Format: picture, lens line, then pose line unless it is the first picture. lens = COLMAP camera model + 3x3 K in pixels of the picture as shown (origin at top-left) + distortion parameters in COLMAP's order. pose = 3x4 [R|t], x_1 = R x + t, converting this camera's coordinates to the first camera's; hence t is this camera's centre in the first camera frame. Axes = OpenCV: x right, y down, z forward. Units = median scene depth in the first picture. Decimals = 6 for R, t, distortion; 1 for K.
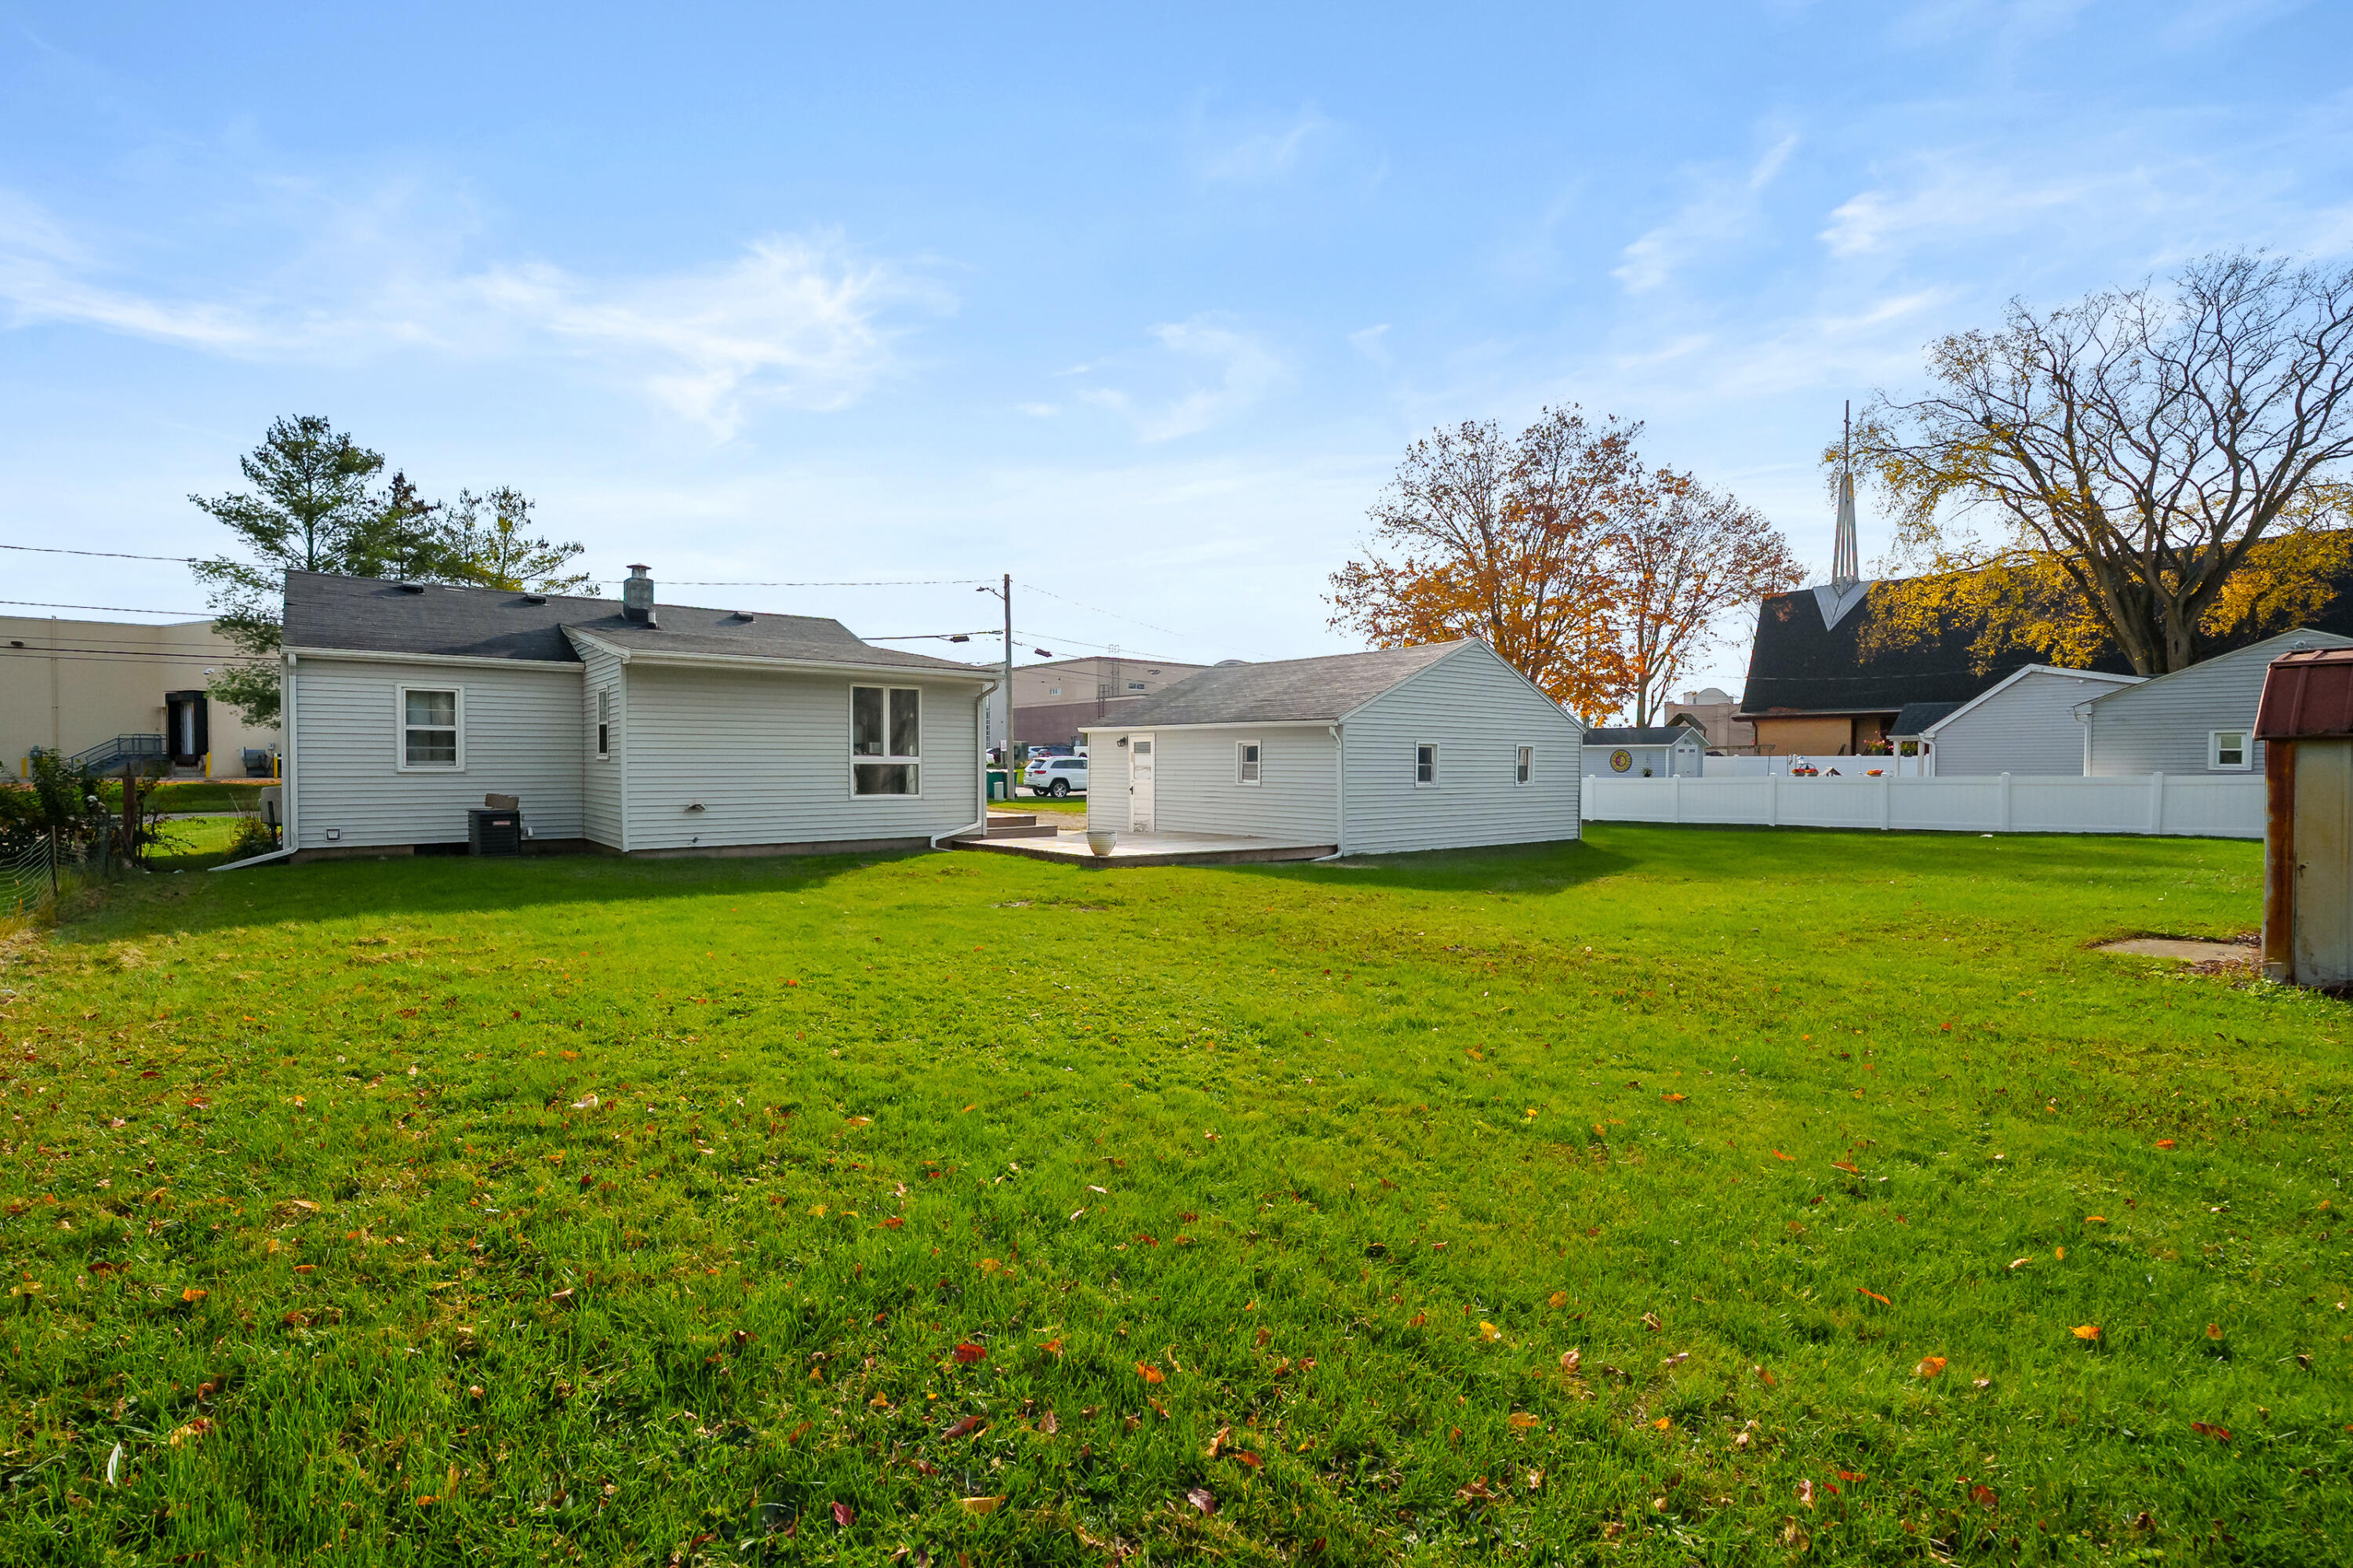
lens RADIAL K [[1086.3, 0, 1175.5], [0, 1086.3, 778.4], [0, 0, 1]] dist [-0.000079, 0.000114]
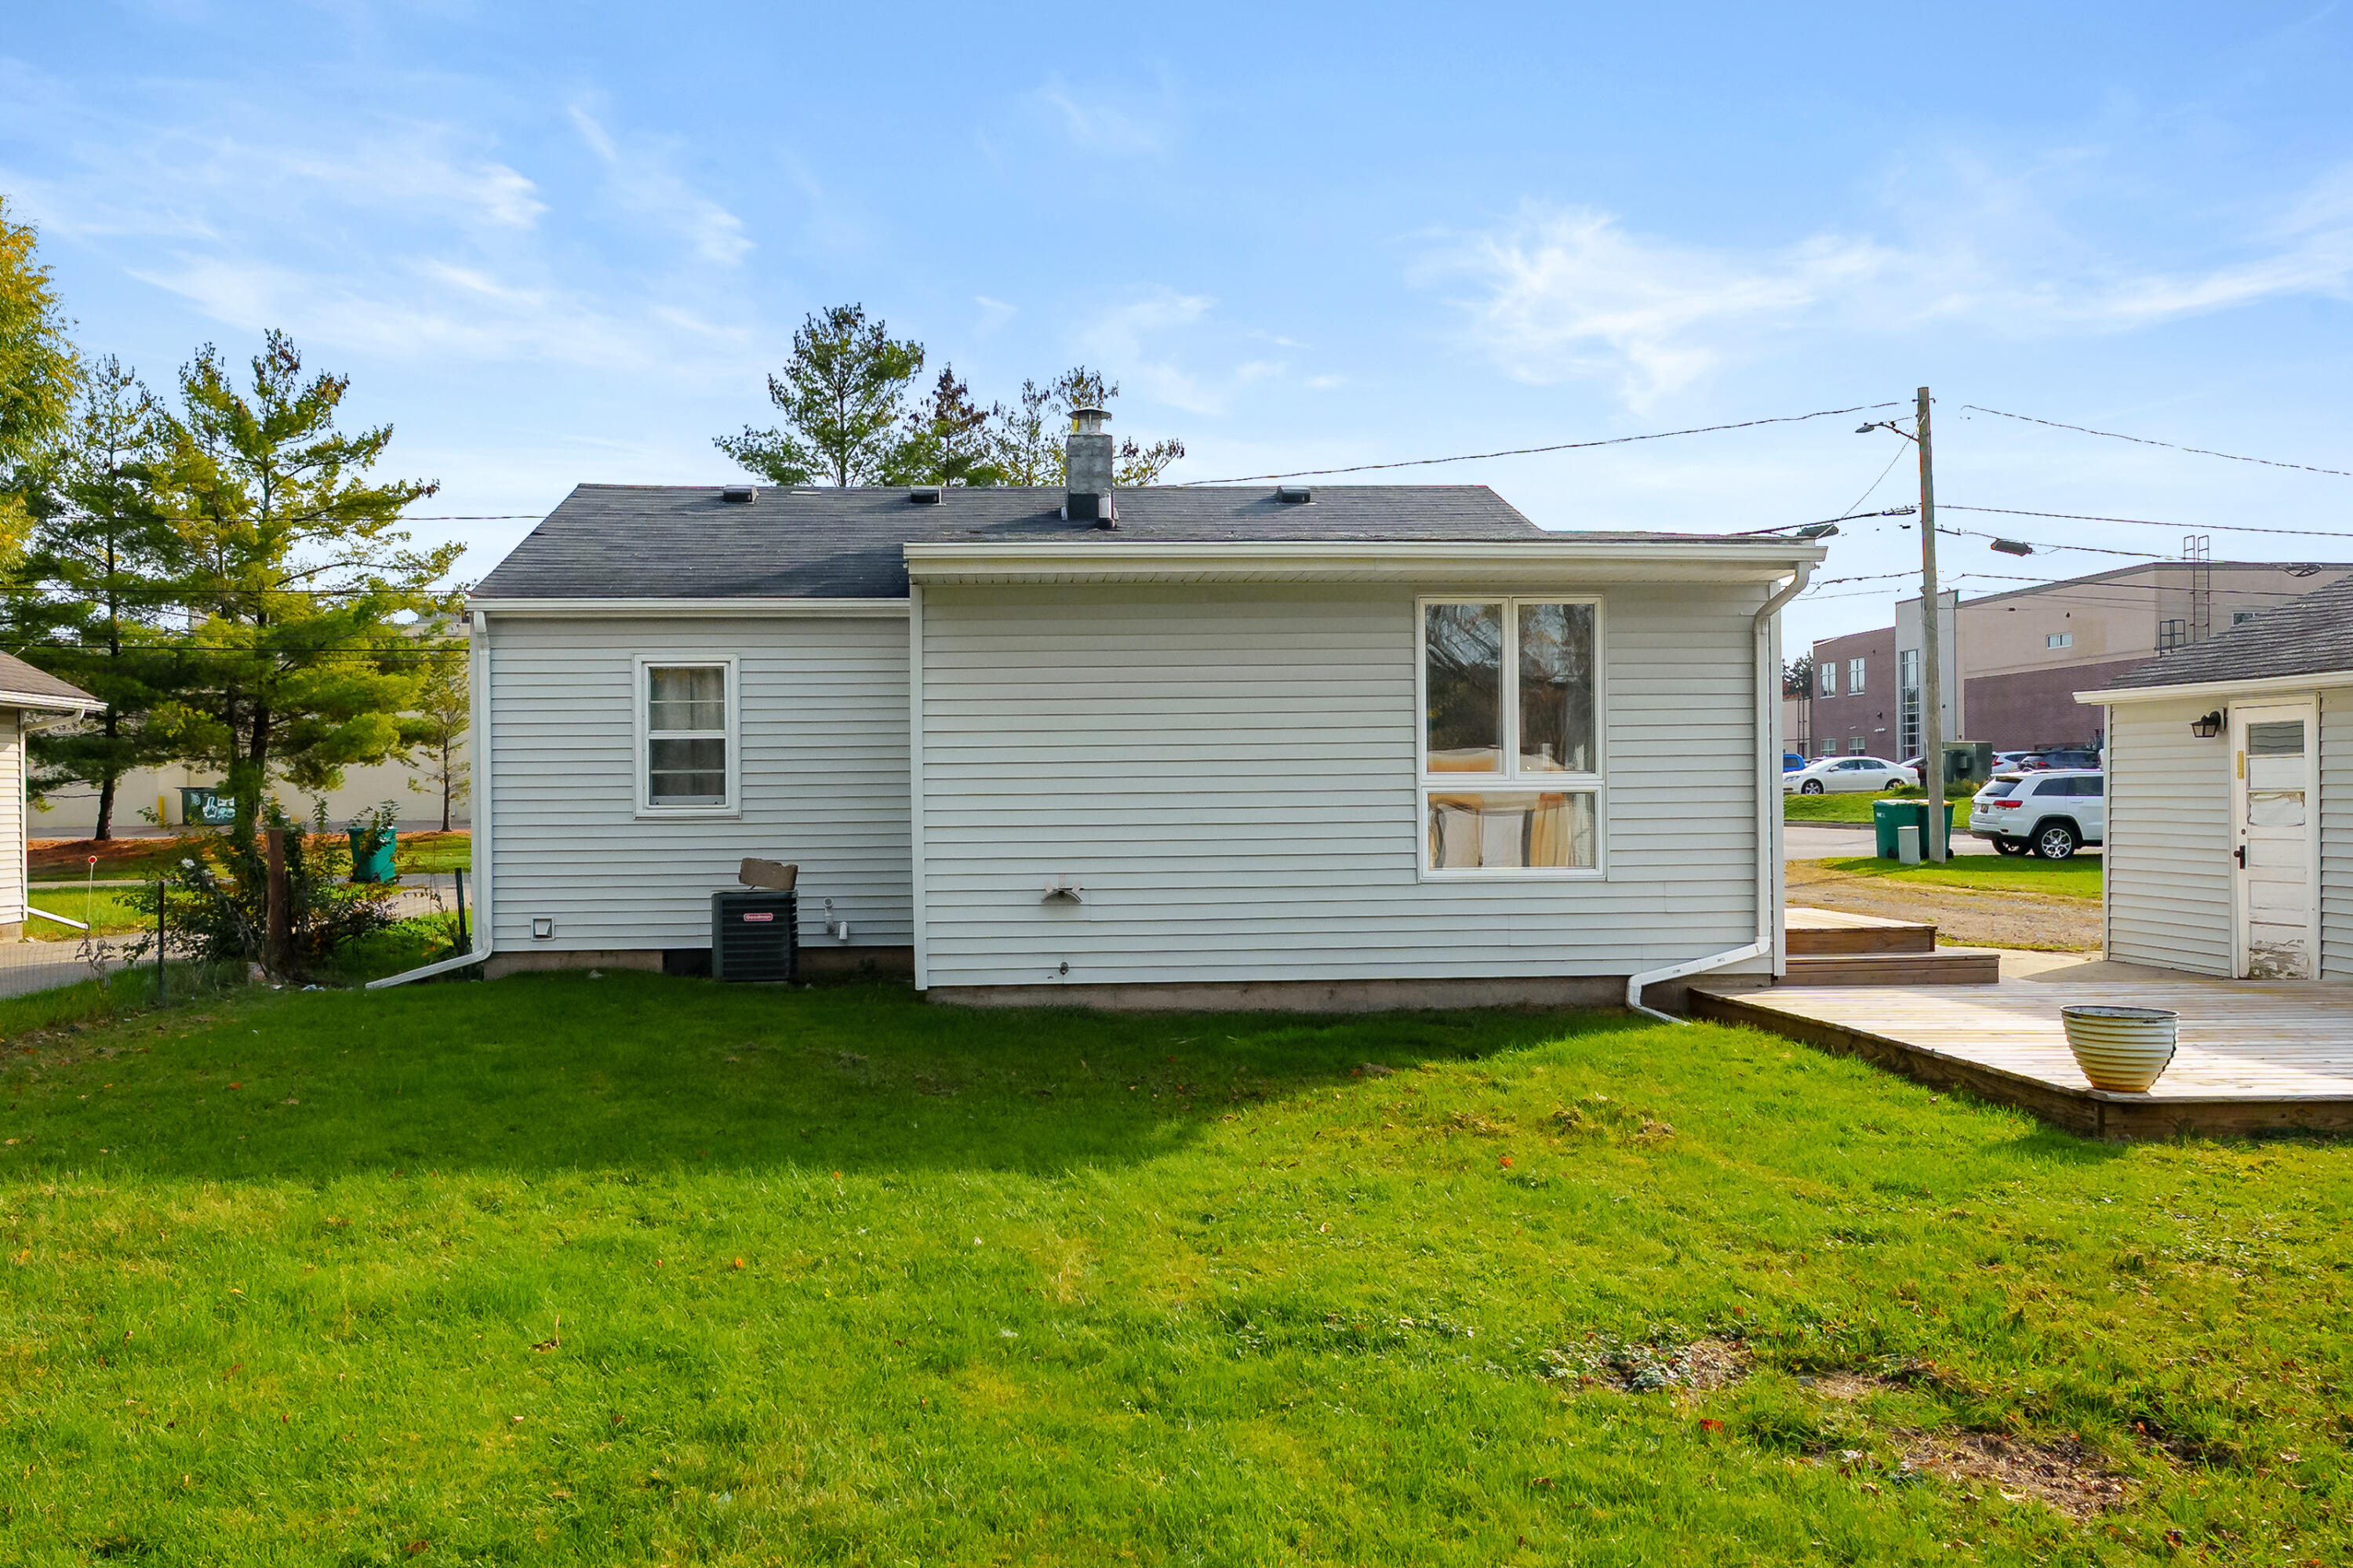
lens RADIAL K [[1615.9, 0, 1176.9], [0, 1615.9, 799.3], [0, 0, 1]] dist [-0.002657, 0.002333]
pose [[0.811332, -0.007902, -0.584532, -0.010921], [0.003504, 0.999956, -0.008654, -0.003905], [0.584575, 0.004973, 0.811325, 0.289285]]
